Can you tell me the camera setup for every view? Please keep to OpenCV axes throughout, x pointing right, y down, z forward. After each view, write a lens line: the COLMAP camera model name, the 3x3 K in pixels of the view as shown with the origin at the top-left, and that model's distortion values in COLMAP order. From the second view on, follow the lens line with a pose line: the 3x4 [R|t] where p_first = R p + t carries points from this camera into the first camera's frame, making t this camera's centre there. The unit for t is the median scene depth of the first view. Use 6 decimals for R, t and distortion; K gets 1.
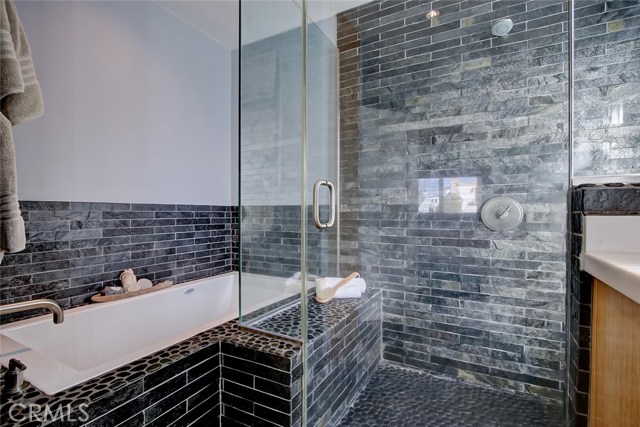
lens RADIAL K [[302.0, 0, 303.9], [0, 302.0, 214.3], [0, 0, 1]] dist [-0.011756, -0.000221]
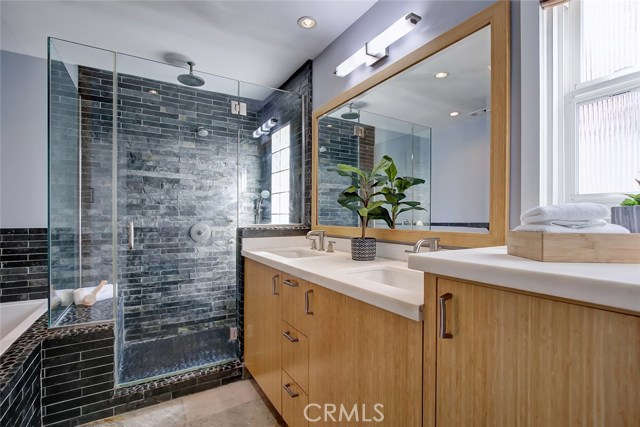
lens RADIAL K [[302.0, 0, 303.9], [0, 302.0, 214.3], [0, 0, 1]] dist [-0.011756, -0.000221]
pose [[0.524243, 0.011322, 0.851493, -0.539175], [0.007996, 0.999802, -0.018217, -0.069275], [-0.851531, 0.016359, 0.524049, -0.460589]]
